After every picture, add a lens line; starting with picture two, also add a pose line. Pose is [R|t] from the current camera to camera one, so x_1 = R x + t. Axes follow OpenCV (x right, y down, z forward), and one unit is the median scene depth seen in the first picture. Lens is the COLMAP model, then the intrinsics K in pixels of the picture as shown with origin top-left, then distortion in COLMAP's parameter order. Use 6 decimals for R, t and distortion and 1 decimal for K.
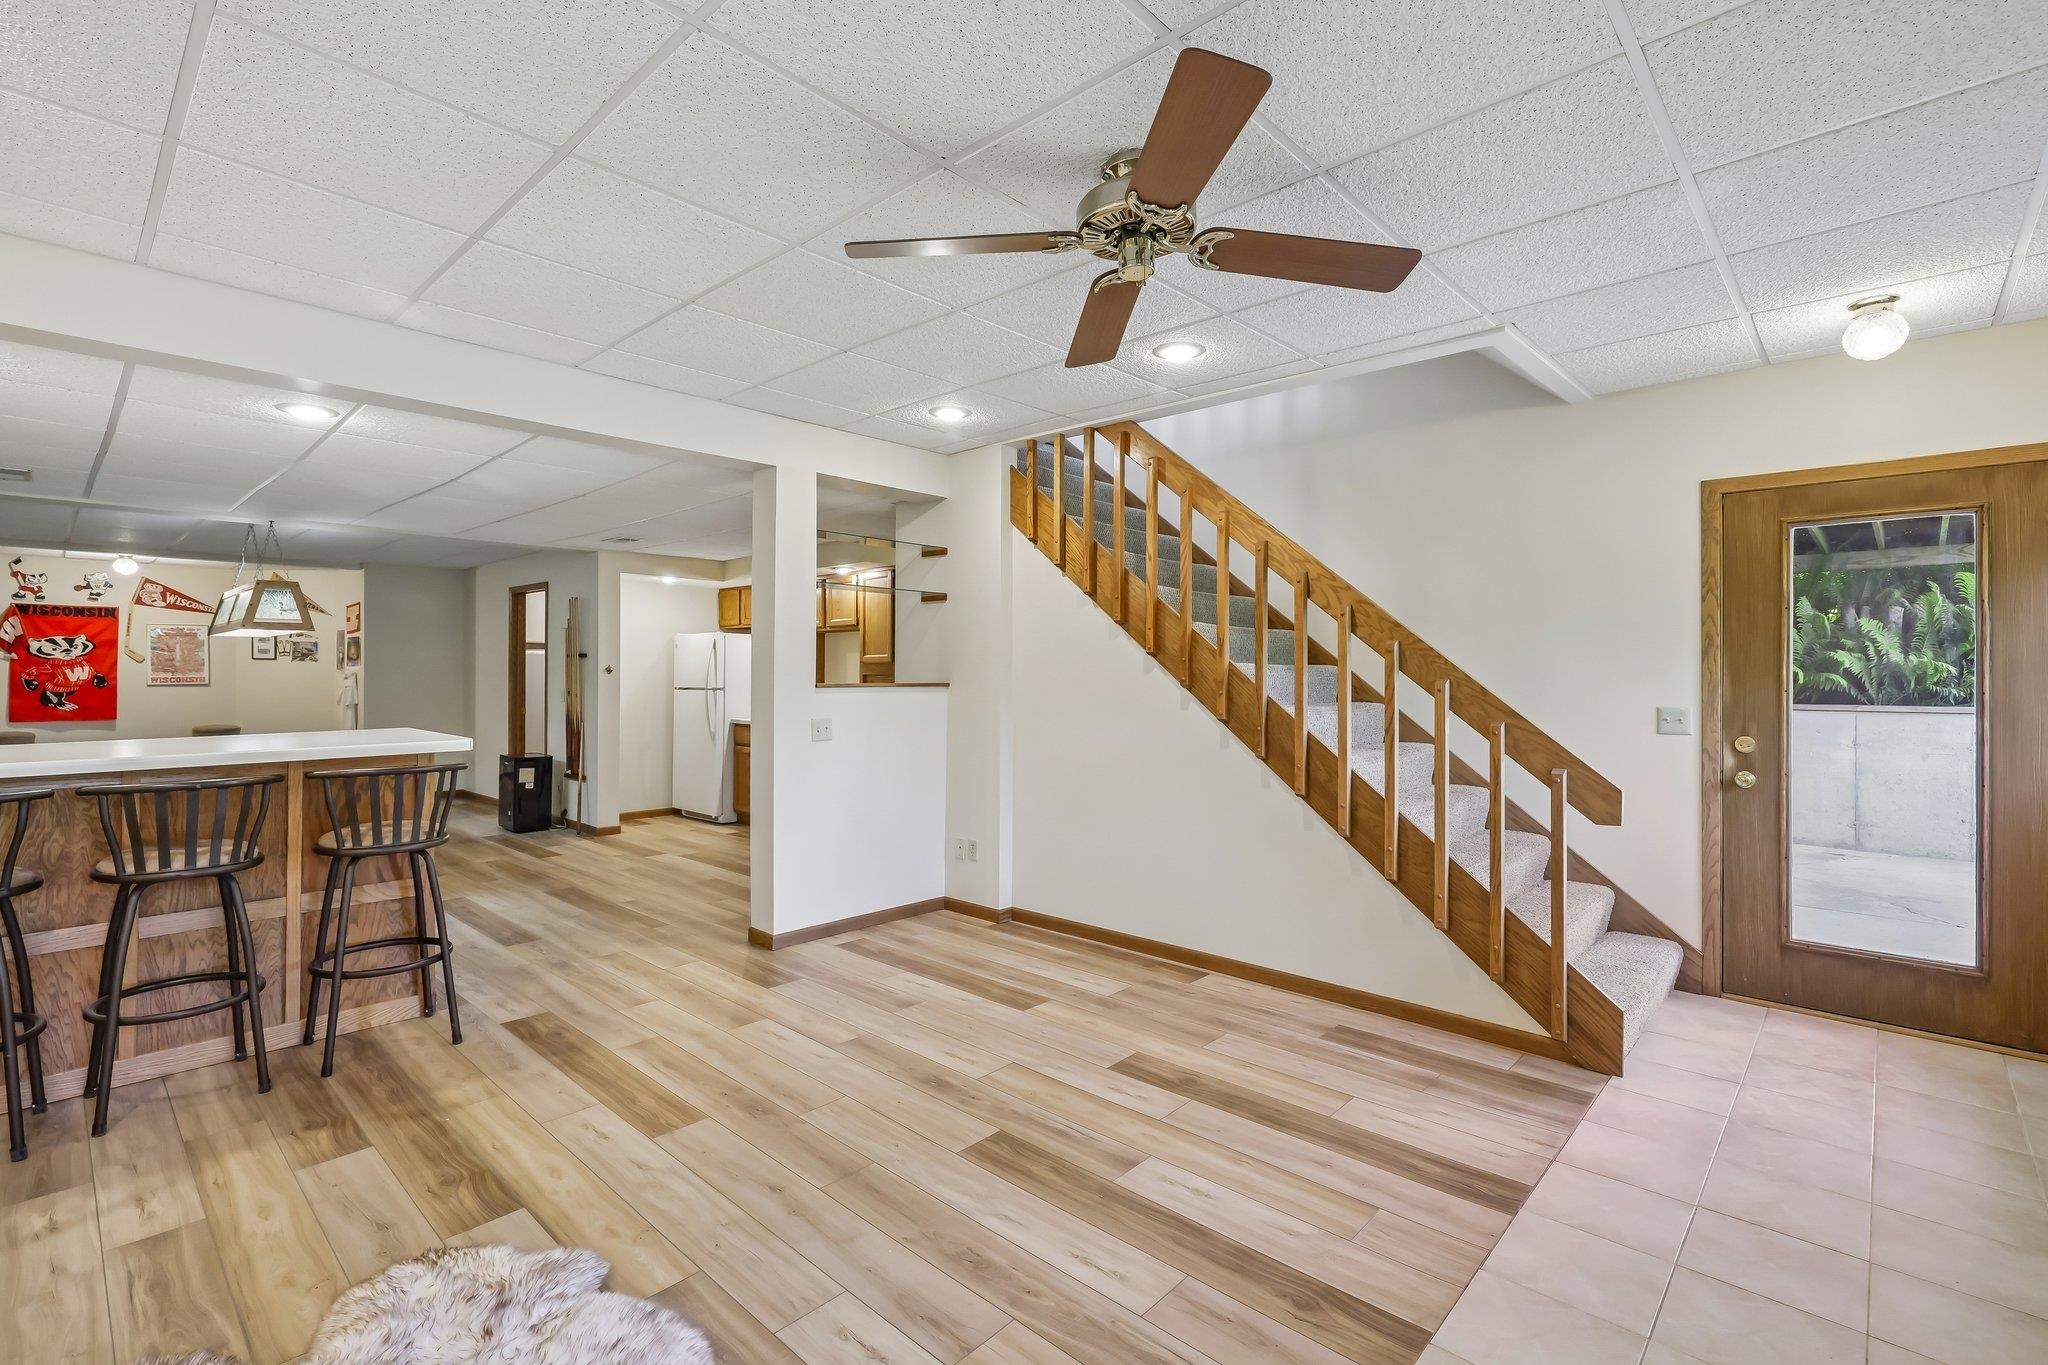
lens RADIAL K [[916.9, 0, 1002.8], [0, 916.9, 683.6], [0, 0, 1]] dist [-0.002590, 0.000272]
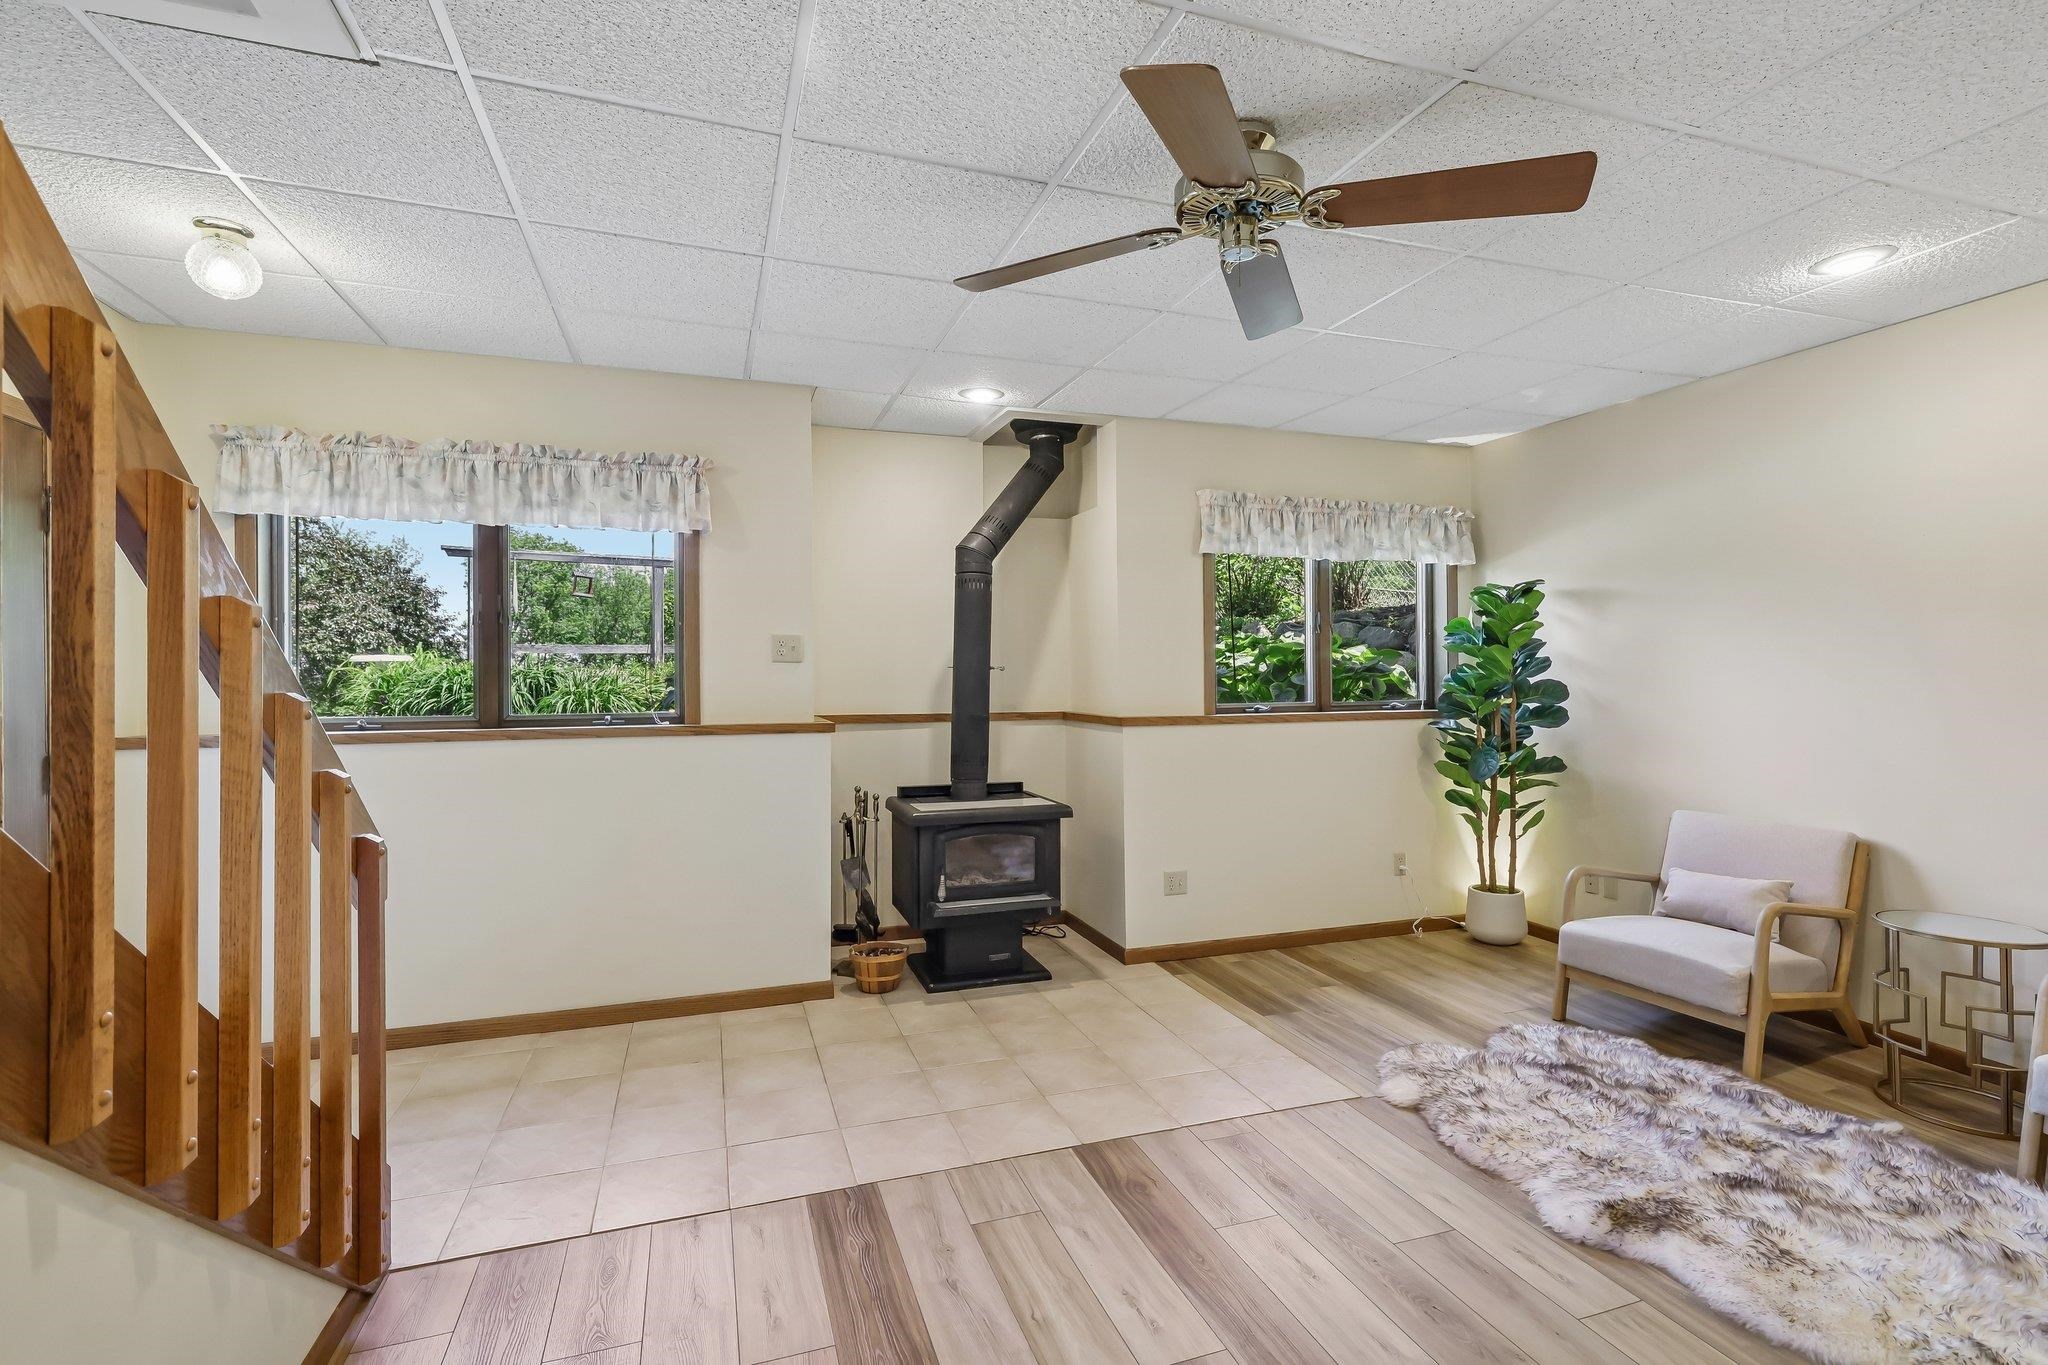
lens RADIAL K [[916.9, 0, 1028.0], [0, 916.9, 671.0], [0, 0, 1]] dist [-0.002590, 0.000272]
pose [[-0.894075, -0.003226, 0.447906, -0.039374], [0.003720, 0.999886, 0.014628, -0.014540], [-0.447902, 0.014745, -0.893961, 0.968424]]
